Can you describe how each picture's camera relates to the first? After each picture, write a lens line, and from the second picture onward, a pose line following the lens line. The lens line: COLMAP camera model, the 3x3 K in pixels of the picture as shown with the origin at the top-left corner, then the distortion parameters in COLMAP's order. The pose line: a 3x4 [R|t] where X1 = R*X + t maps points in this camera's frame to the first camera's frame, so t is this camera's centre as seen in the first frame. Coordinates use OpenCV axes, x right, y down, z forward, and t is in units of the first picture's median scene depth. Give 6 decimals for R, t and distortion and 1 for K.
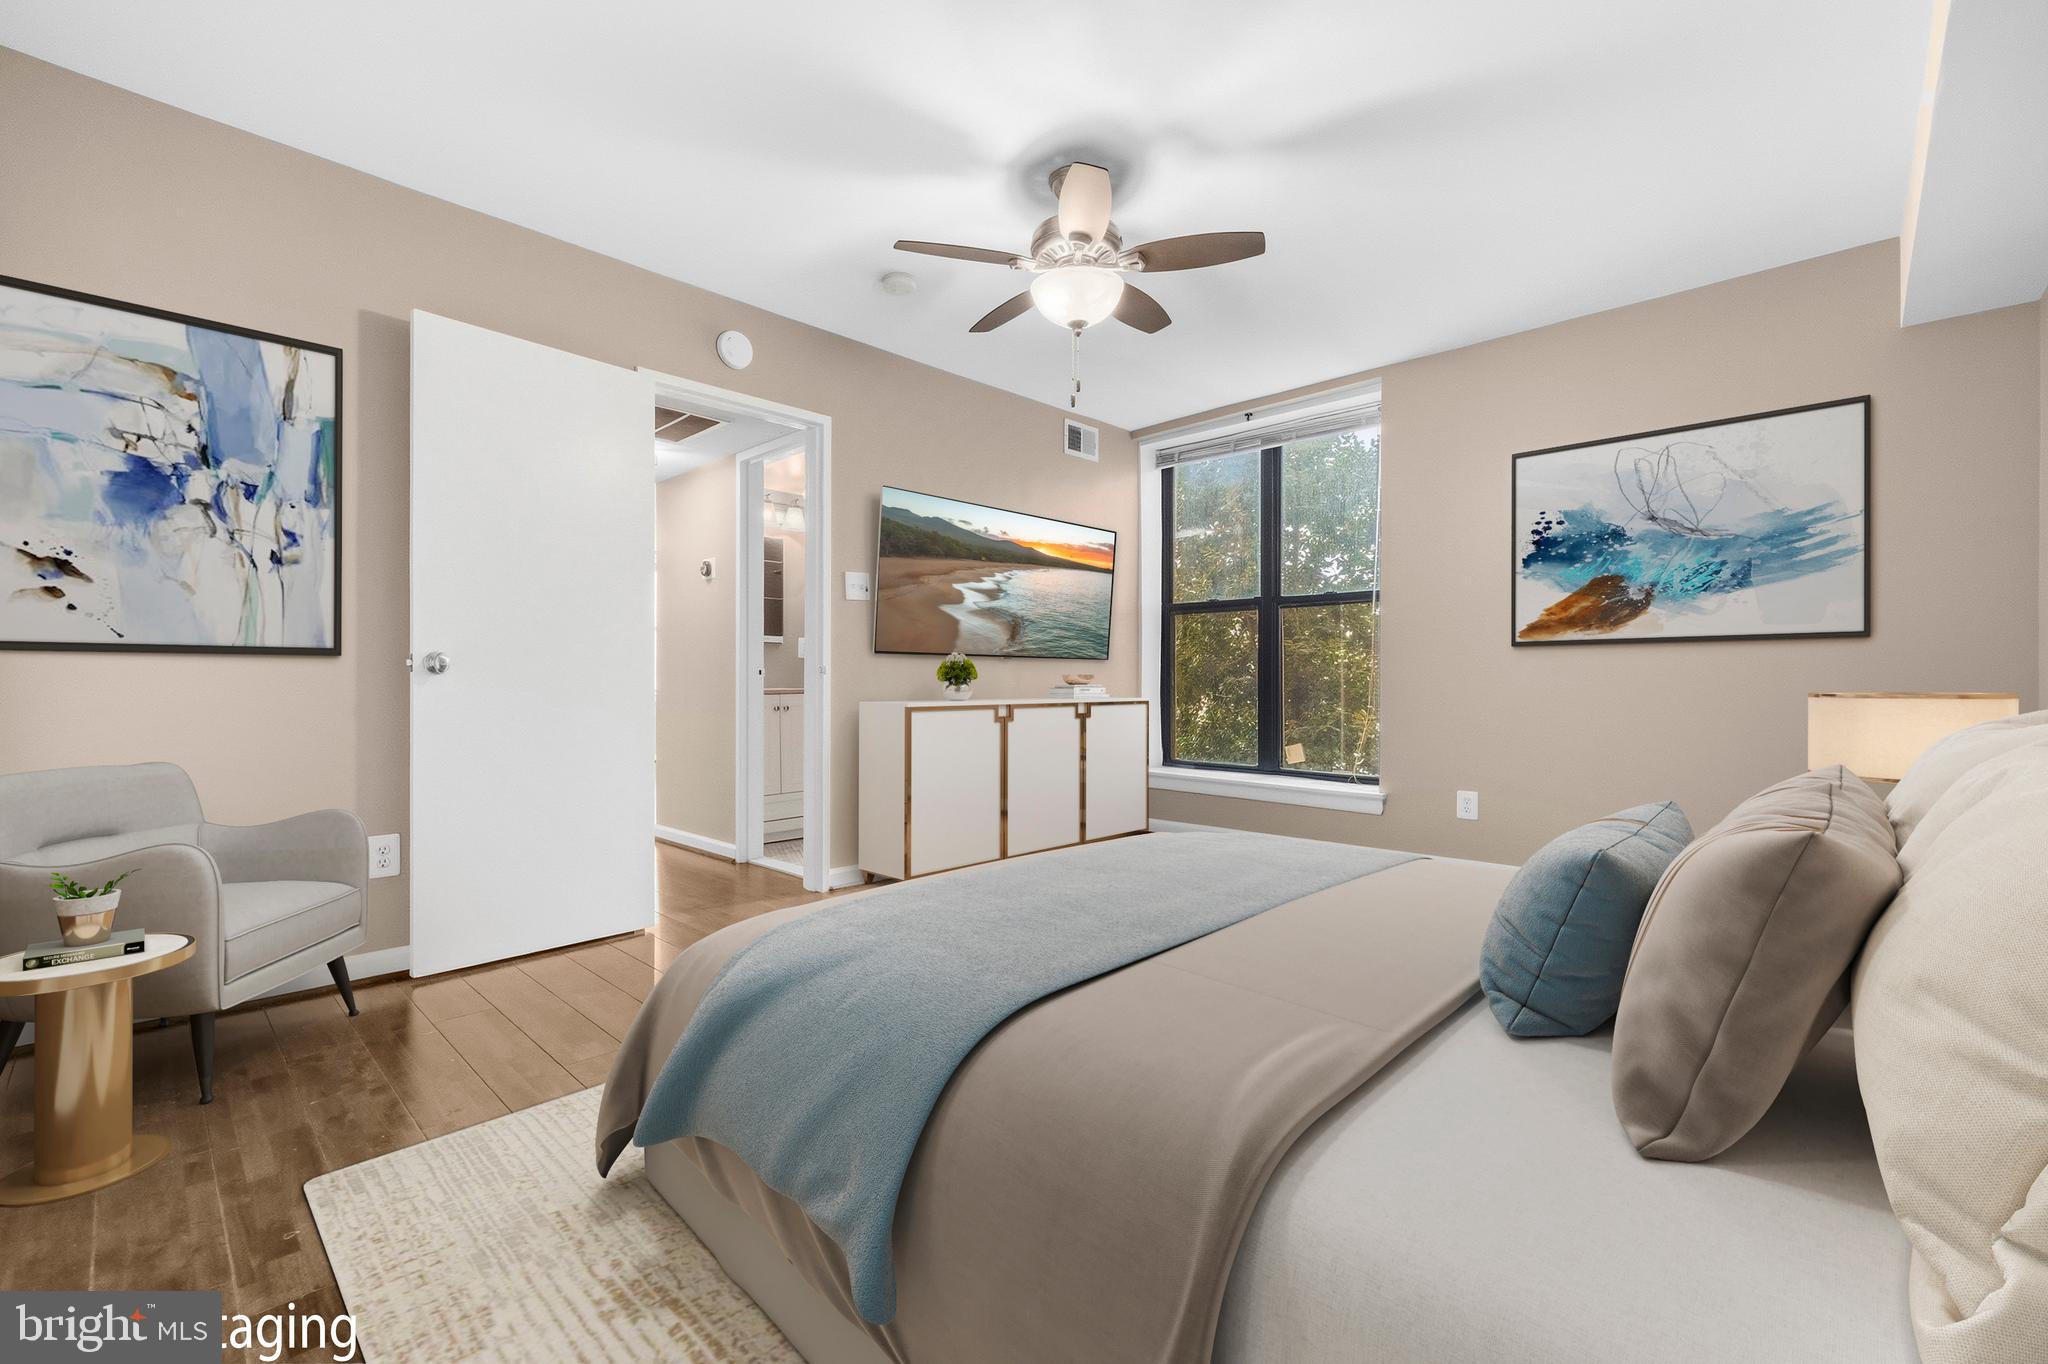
lens RADIAL K [[863.3, 0, 1024.2], [0, 863.3, 692.6], [0, 0, 1]] dist [-0.000105, -0.000010]
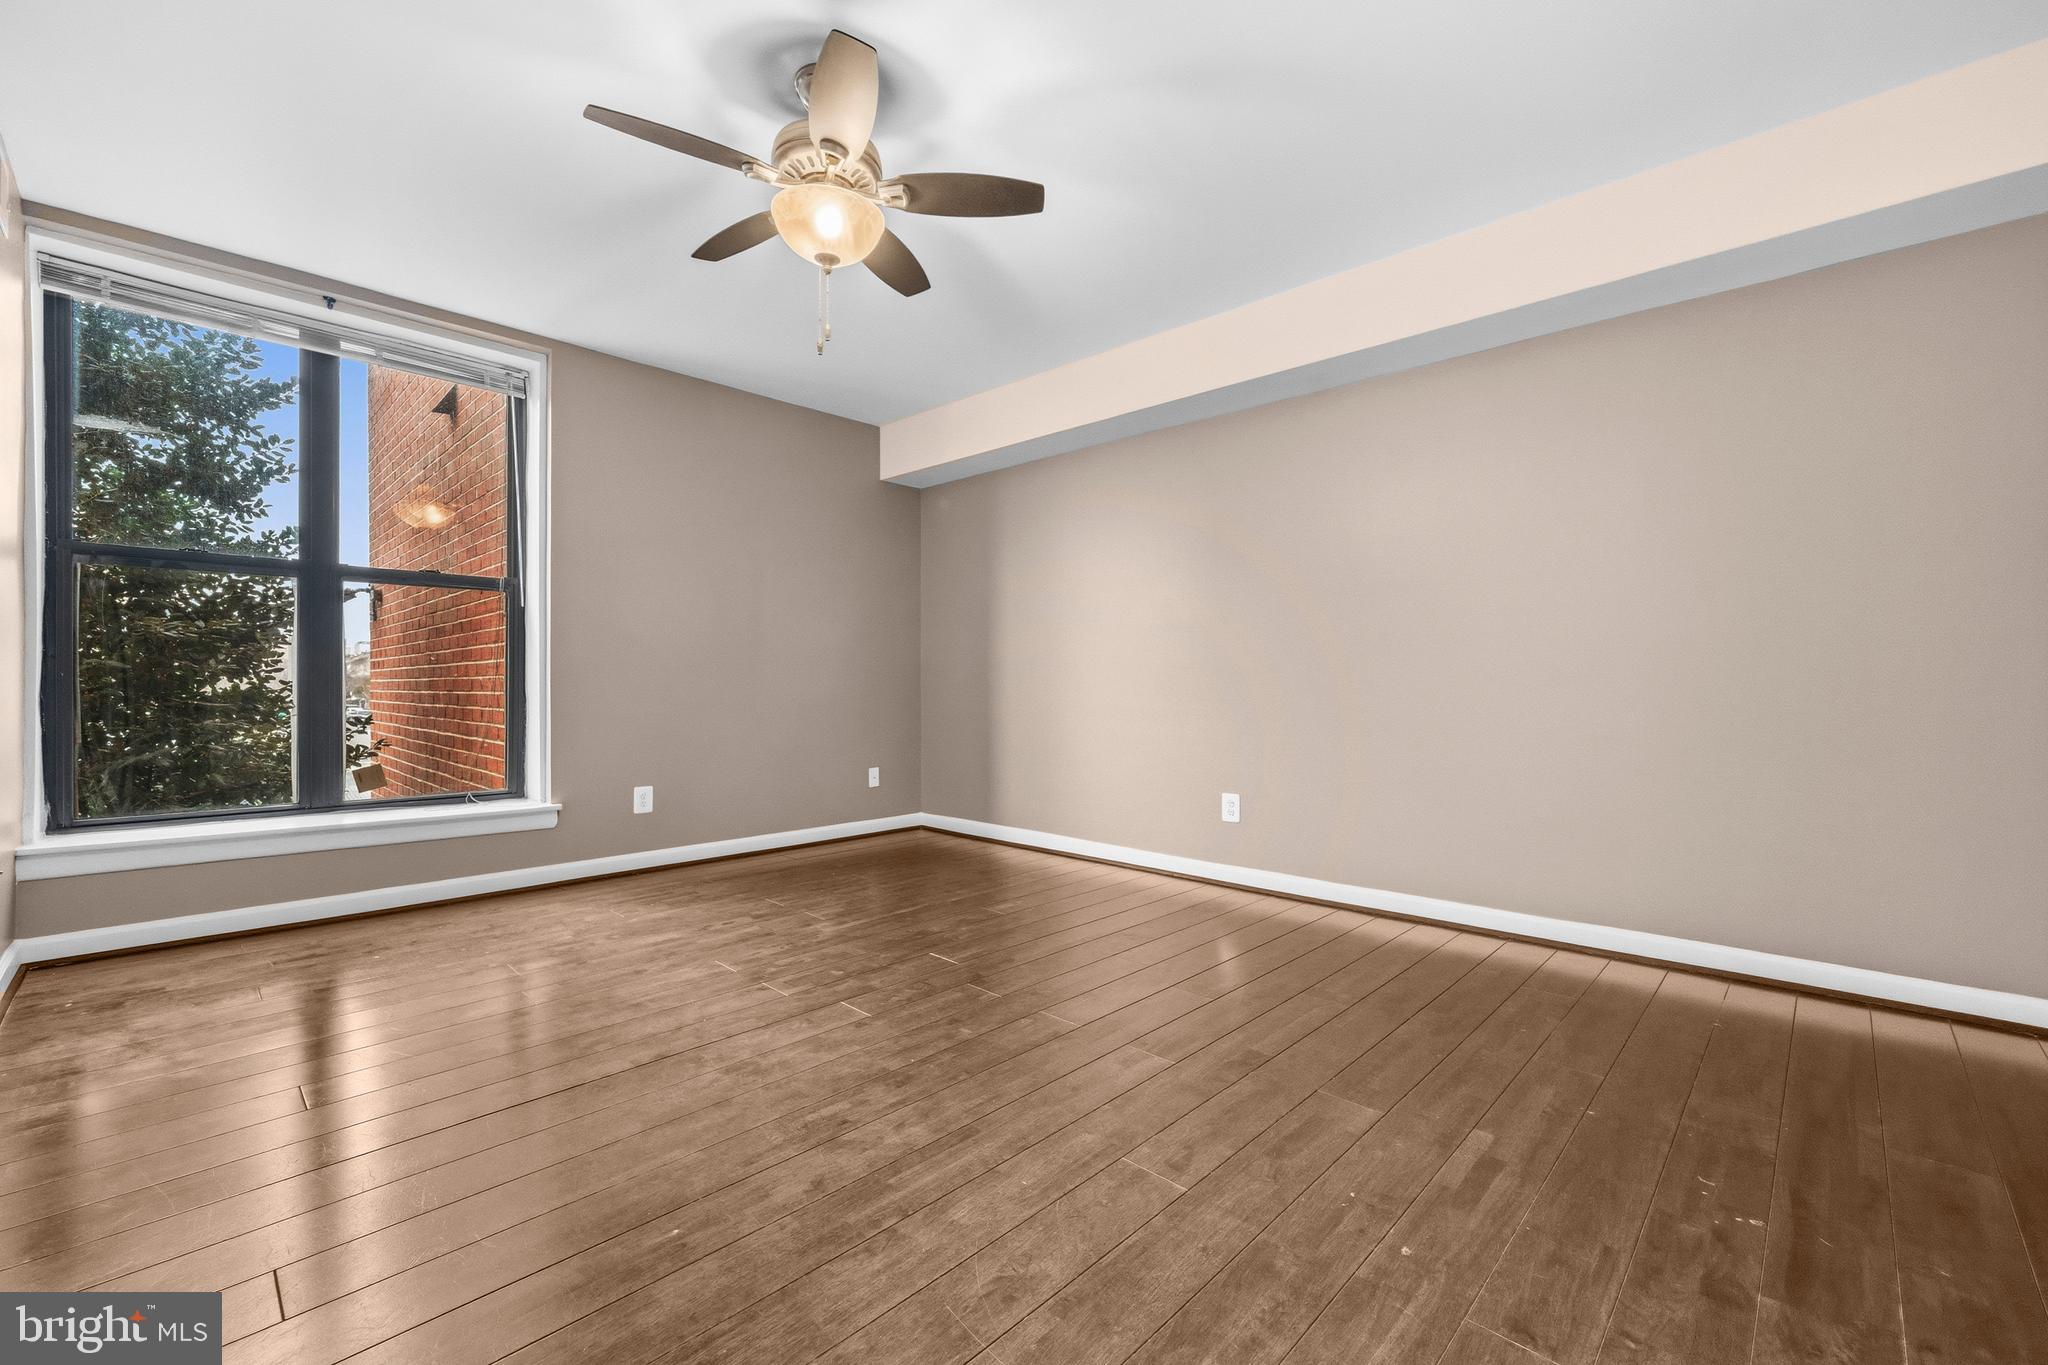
lens RADIAL K [[863.3, 0, 1024.2], [0, 863.3, 693.1], [0, 0, 1]] dist [-0.000105, -0.000010]
pose [[-0.010937, -0.025063, 0.999626, -0.513059], [-0.002556, 0.999683, 0.025036, -0.026714], [-0.999937, -0.002281, -0.010998, 0.509250]]
